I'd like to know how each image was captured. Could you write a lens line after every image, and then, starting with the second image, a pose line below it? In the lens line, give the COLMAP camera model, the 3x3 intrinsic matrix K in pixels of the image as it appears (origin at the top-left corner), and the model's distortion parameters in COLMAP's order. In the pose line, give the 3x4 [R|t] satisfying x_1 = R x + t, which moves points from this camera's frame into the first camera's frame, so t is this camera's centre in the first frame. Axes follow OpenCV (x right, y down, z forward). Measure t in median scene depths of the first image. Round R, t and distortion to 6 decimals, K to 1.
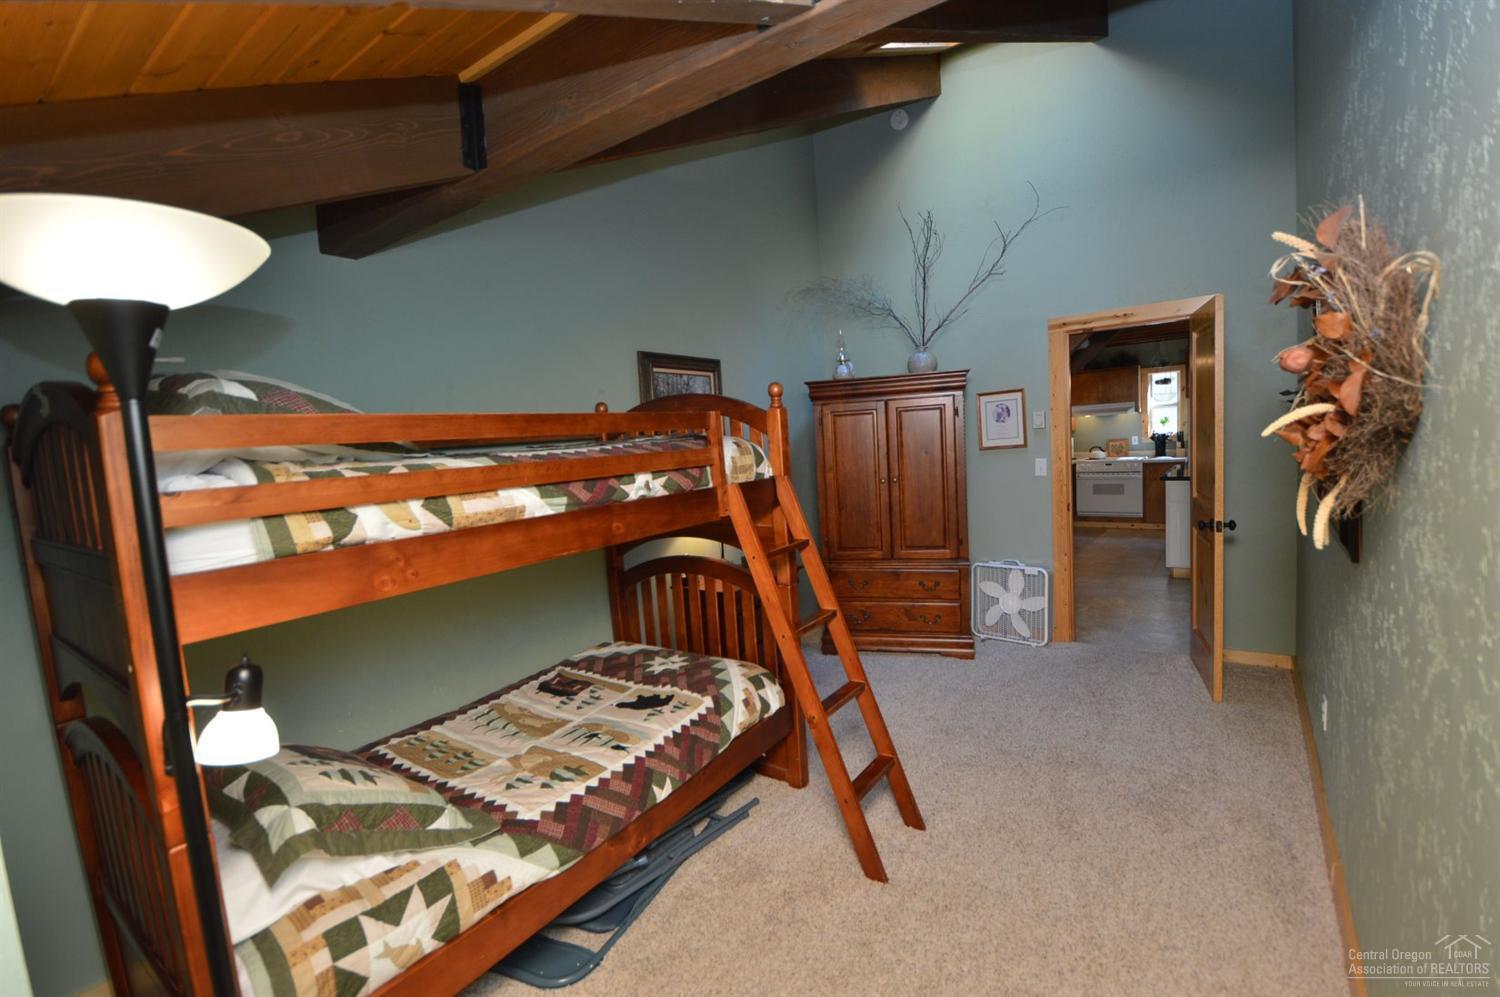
lens RADIAL K [[682.5, 0, 749.1], [0, 682.5, 504.1], [0, 0, 1]] dist [0.003953, -0.003842]
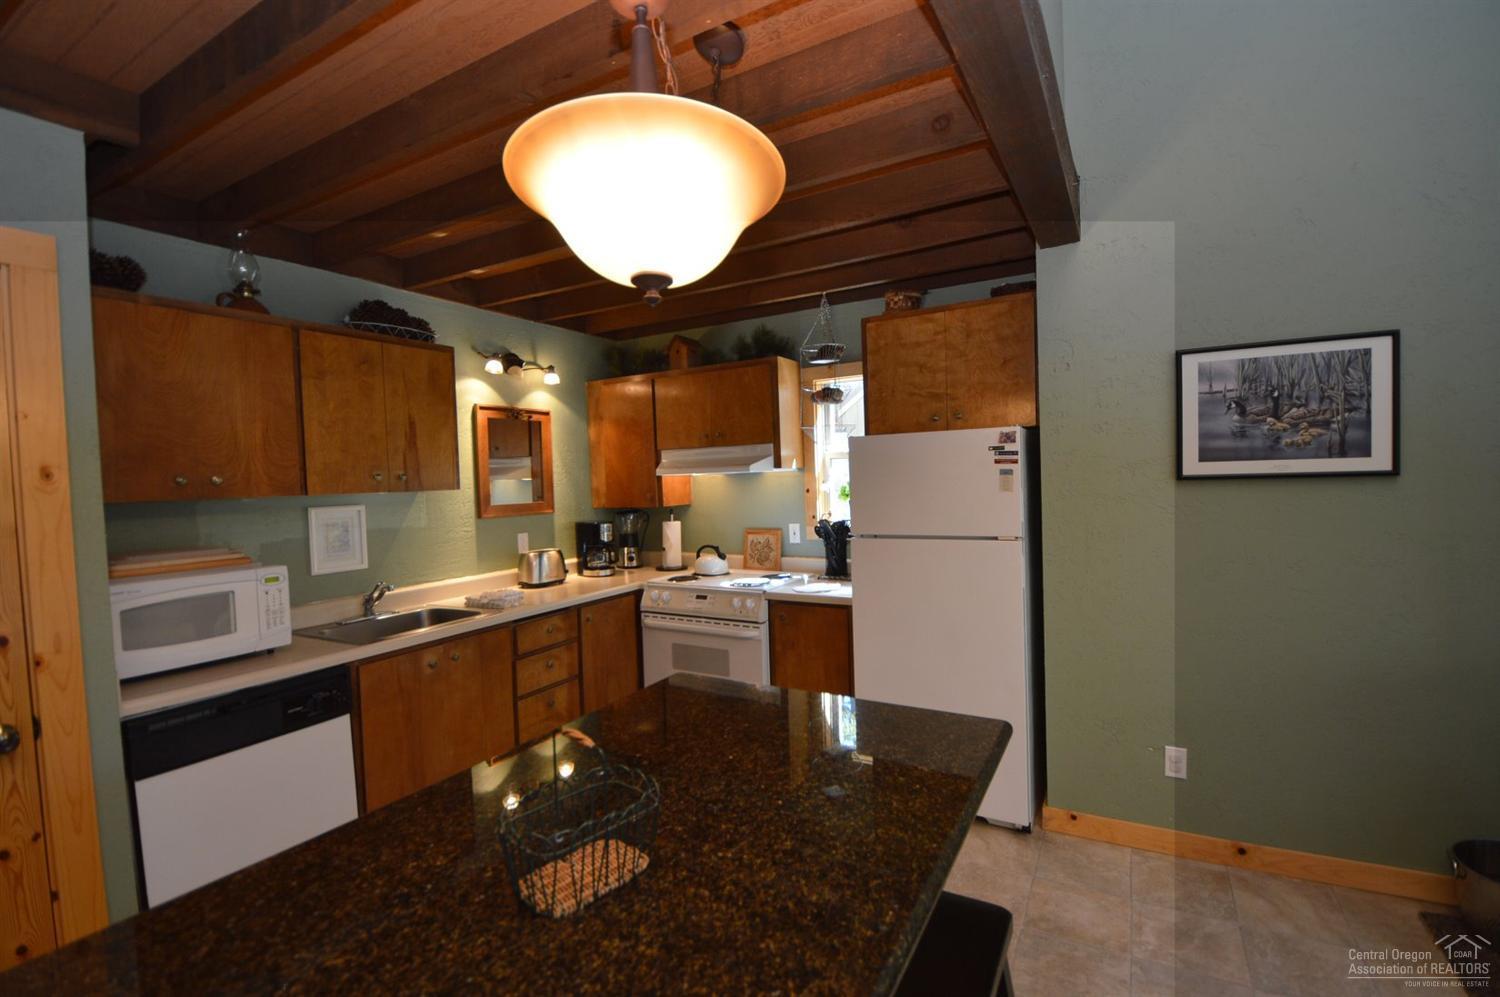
lens RADIAL K [[682.5, 0, 741.3], [0, 682.5, 504.5], [0, 0, 1]] dist [0.003953, -0.003842]
pose [[0.993011, 0.015596, 0.116989, 0.496564], [-0.007347, 0.997476, -0.070618, -0.083187], [-0.117795, 0.069265, 0.990619, 0.590695]]
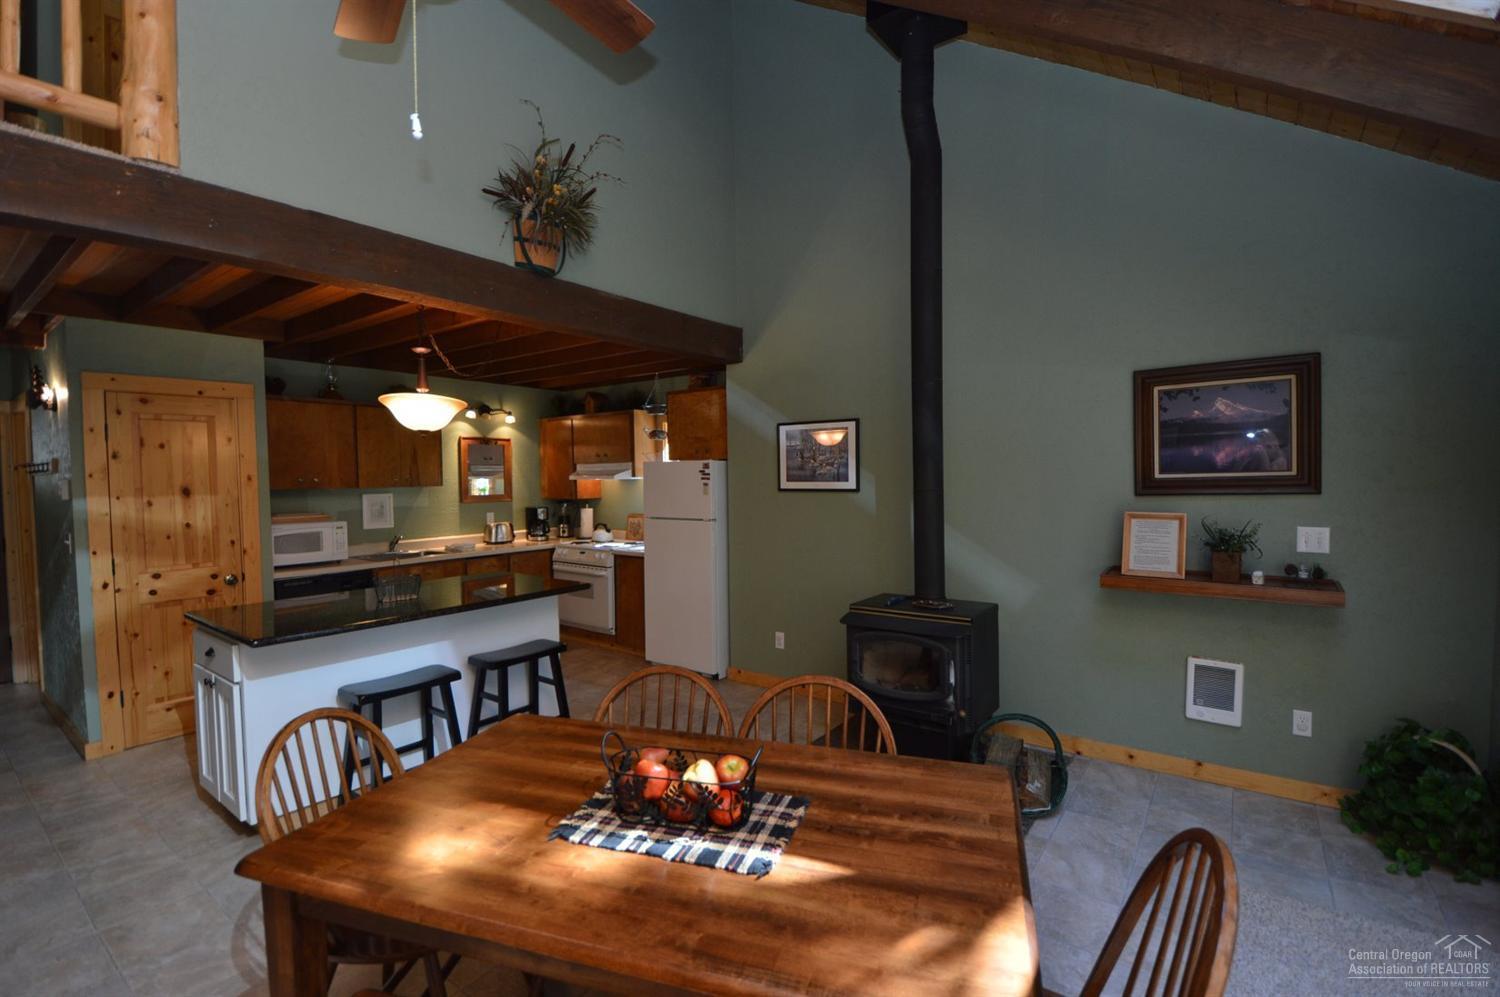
lens RADIAL K [[682.5, 0, 738.8], [0, 682.5, 509.7], [0, 0, 1]] dist [0.003953, -0.003842]
pose [[0.999096, 0.041110, -0.010825, 0.678709], [-0.041627, 0.997732, -0.052891, -0.070567], [0.008626, 0.053293, 0.998542, 0.321019]]
